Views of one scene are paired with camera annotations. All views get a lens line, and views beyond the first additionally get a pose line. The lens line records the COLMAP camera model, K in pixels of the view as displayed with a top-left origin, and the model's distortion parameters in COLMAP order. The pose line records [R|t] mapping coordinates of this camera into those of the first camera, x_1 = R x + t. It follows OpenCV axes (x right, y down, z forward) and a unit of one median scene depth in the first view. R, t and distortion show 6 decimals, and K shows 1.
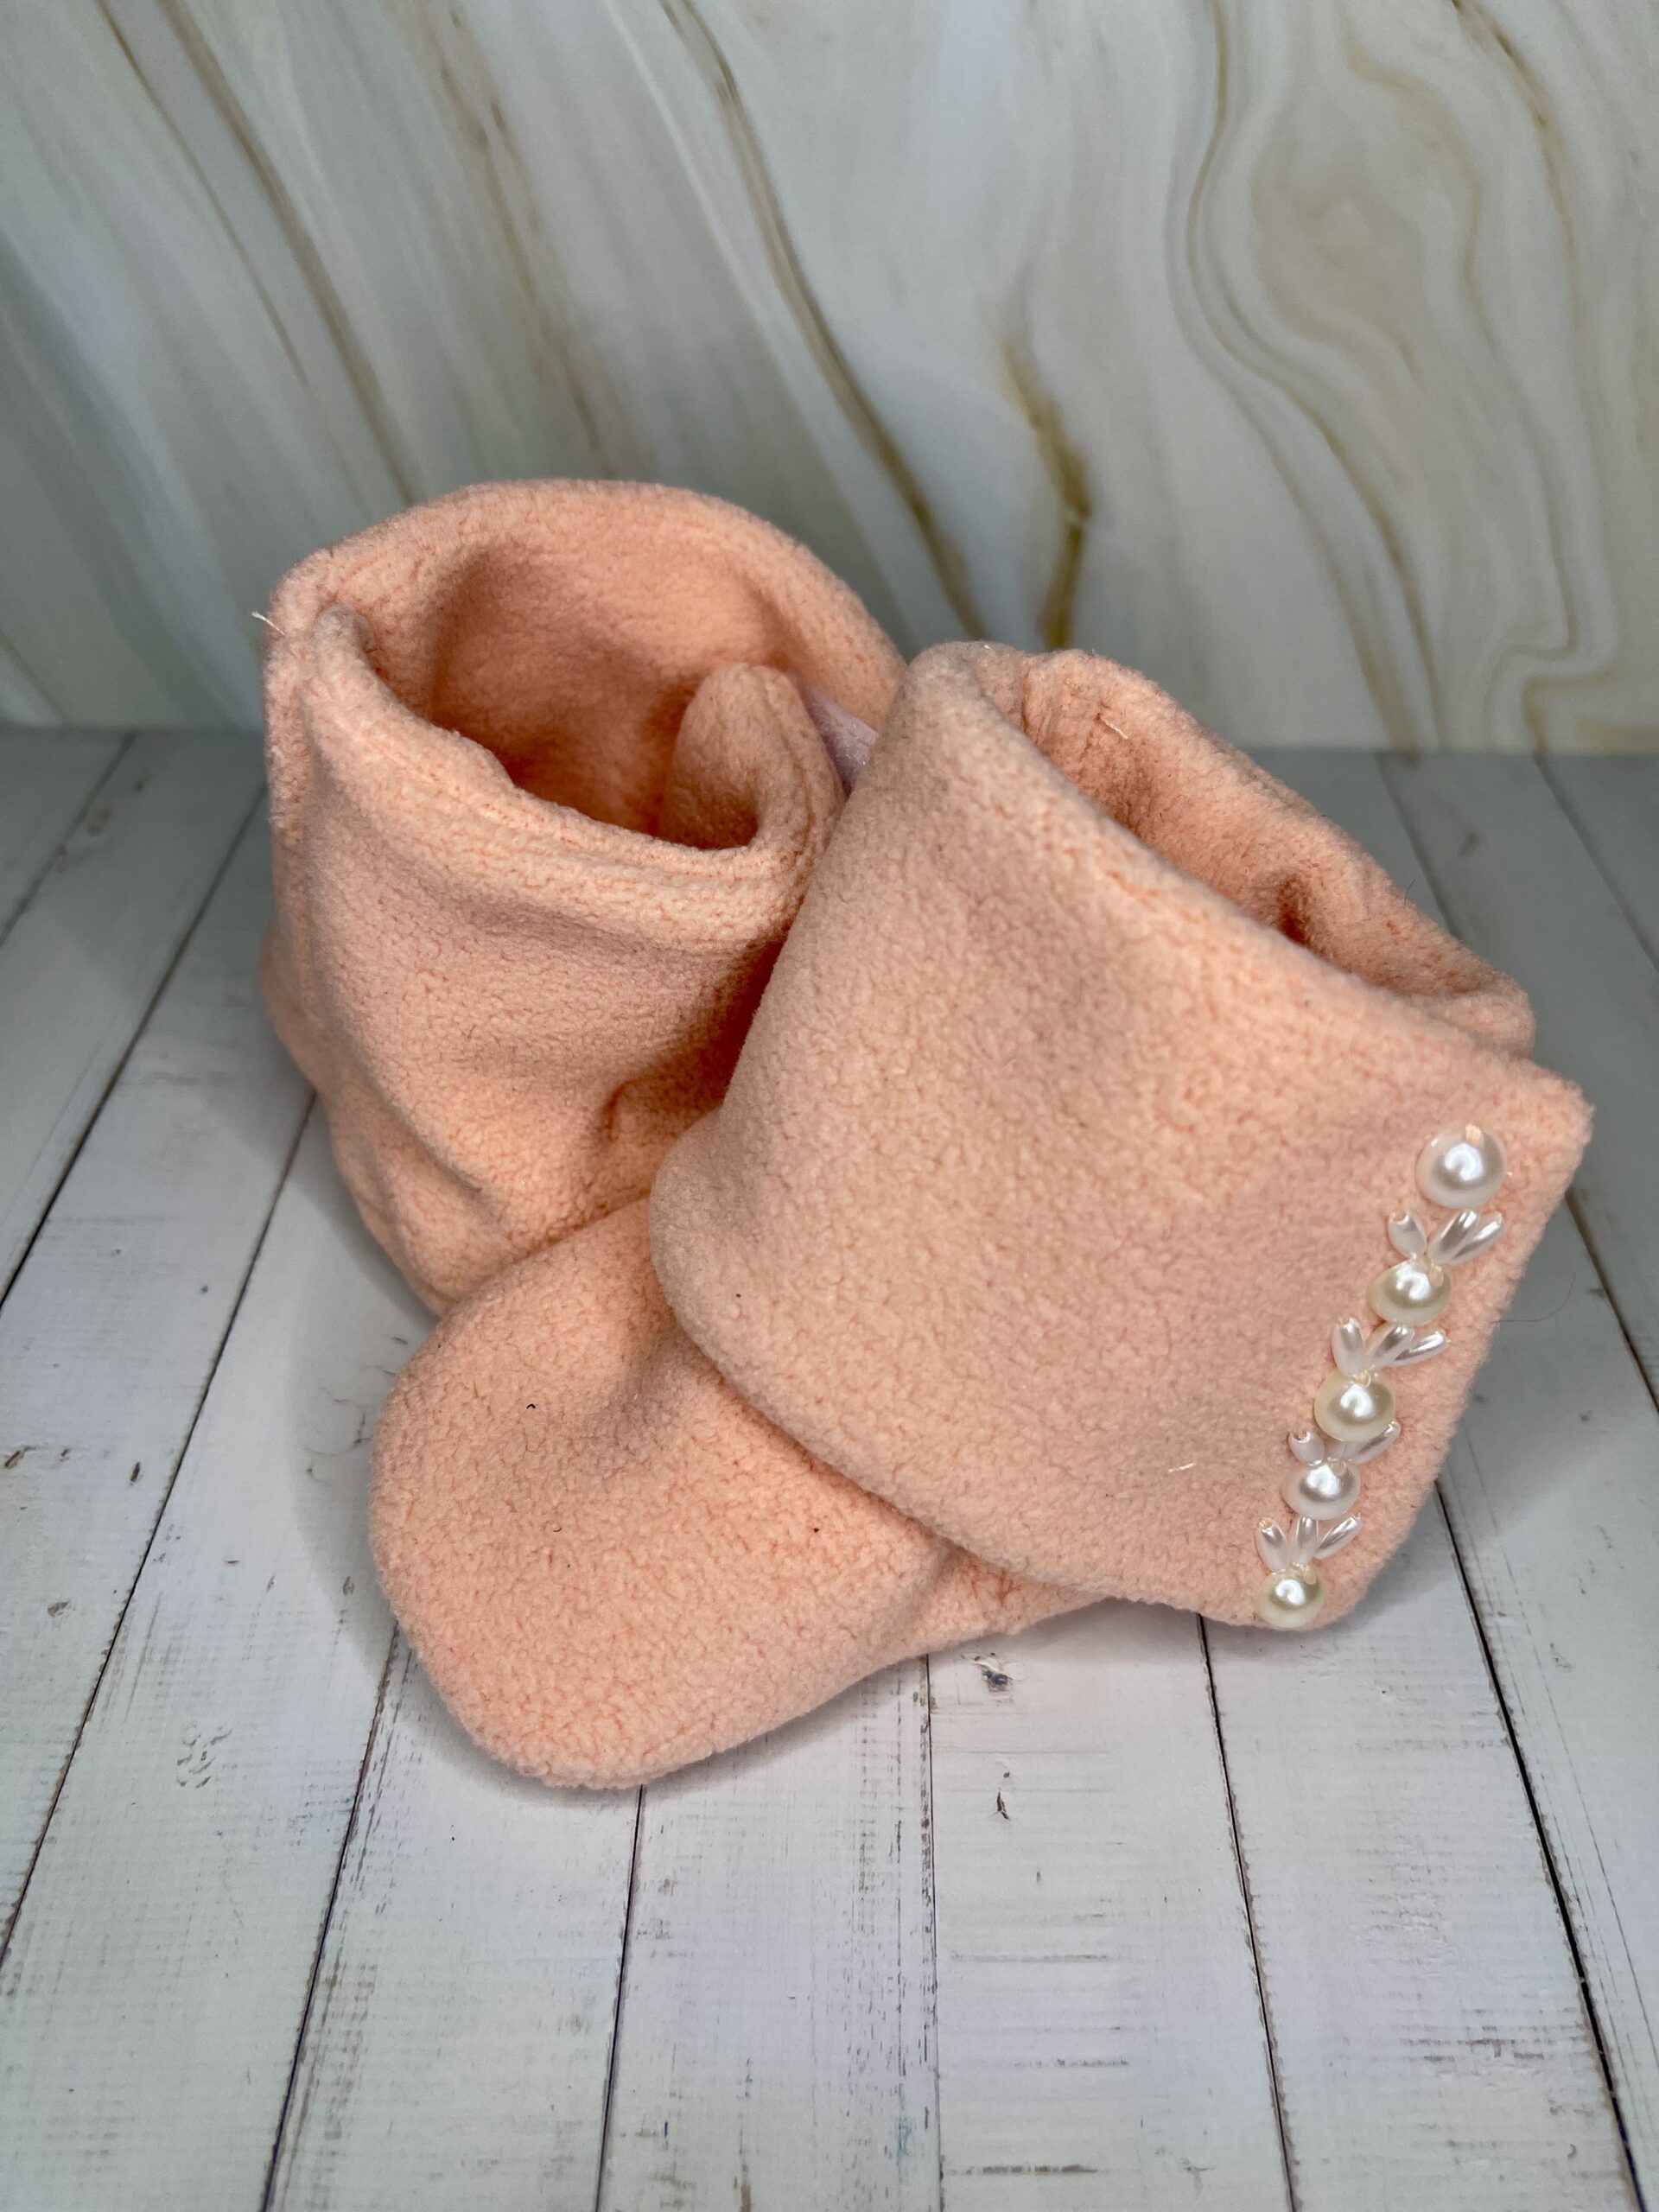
lens RADIAL K [[1755.5, 0, 829.5], [0, 1755.5, 1106.0], [0, 0, 1]] dist [0.082141, -0.164750]
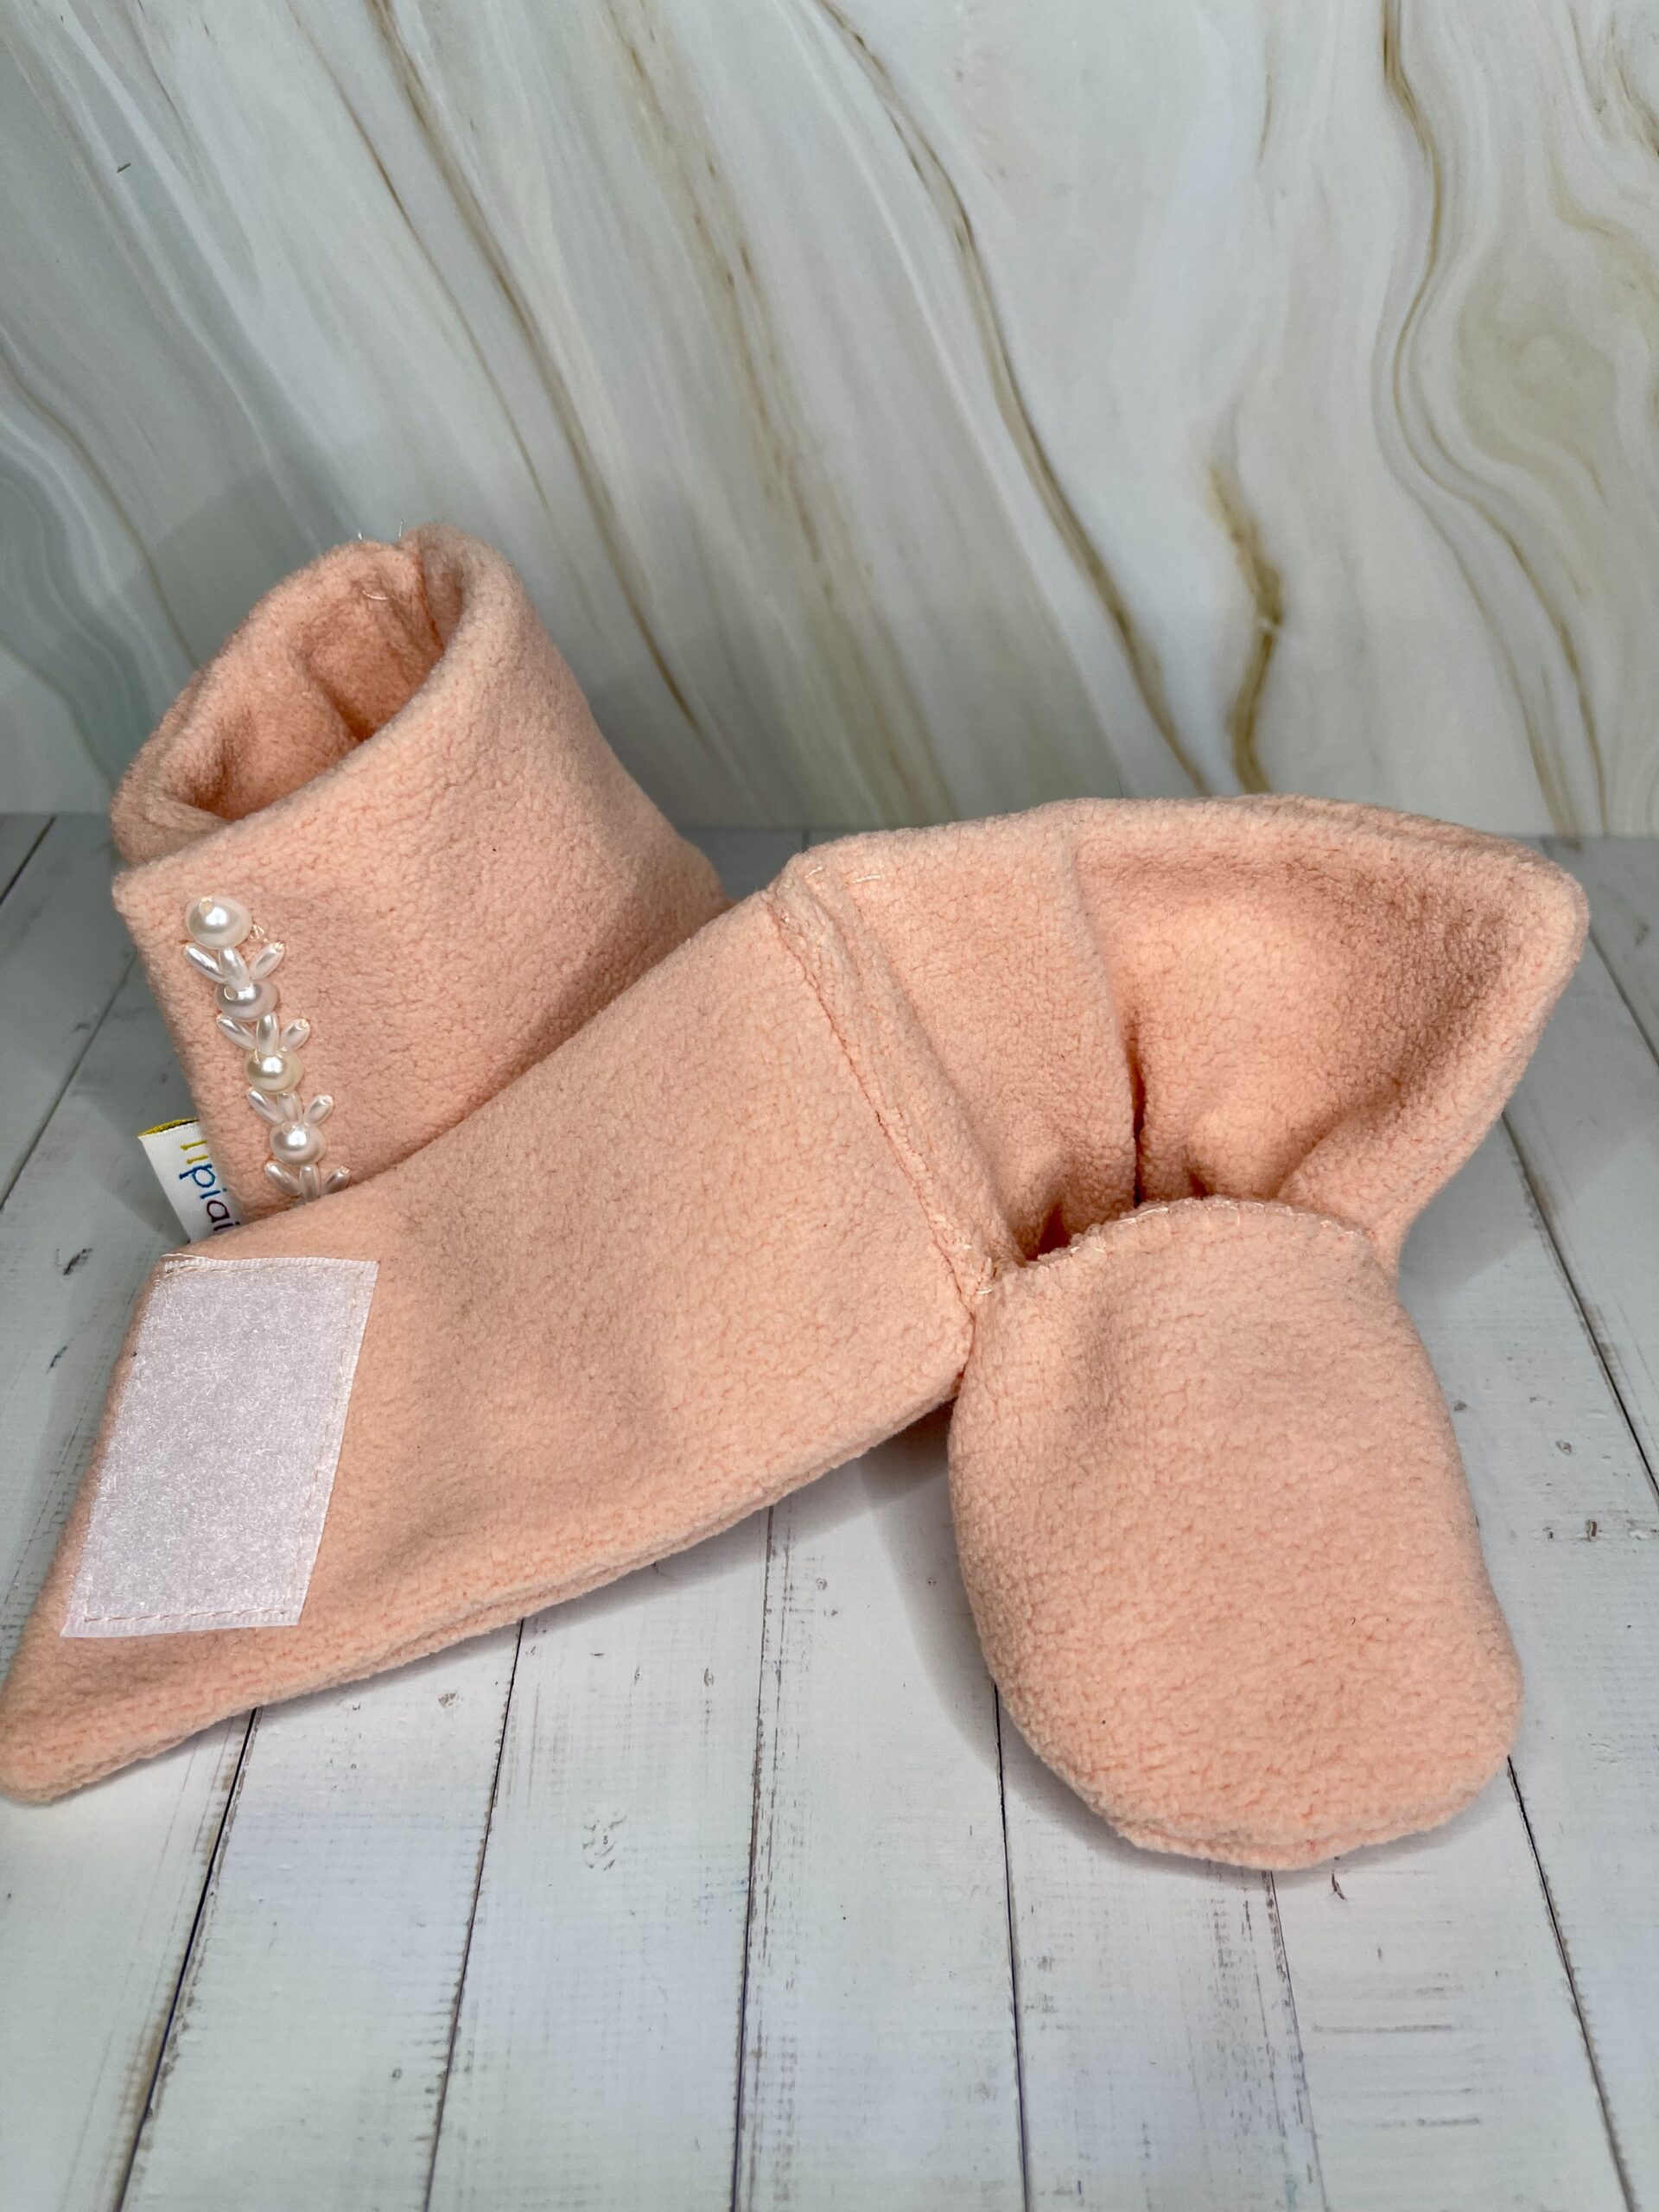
lens RADIAL K [[1745.3, 0, 815.4], [0, 1745.3, 1108.3], [0, 0, 1]] dist [0.055278, -0.114243]
pose [[0.999992, -0.001872, -0.003532, -0.226545], [0.001921, 0.999901, 0.013929, -0.106594], [0.003506, -0.013936, 0.999897, -0.086782]]
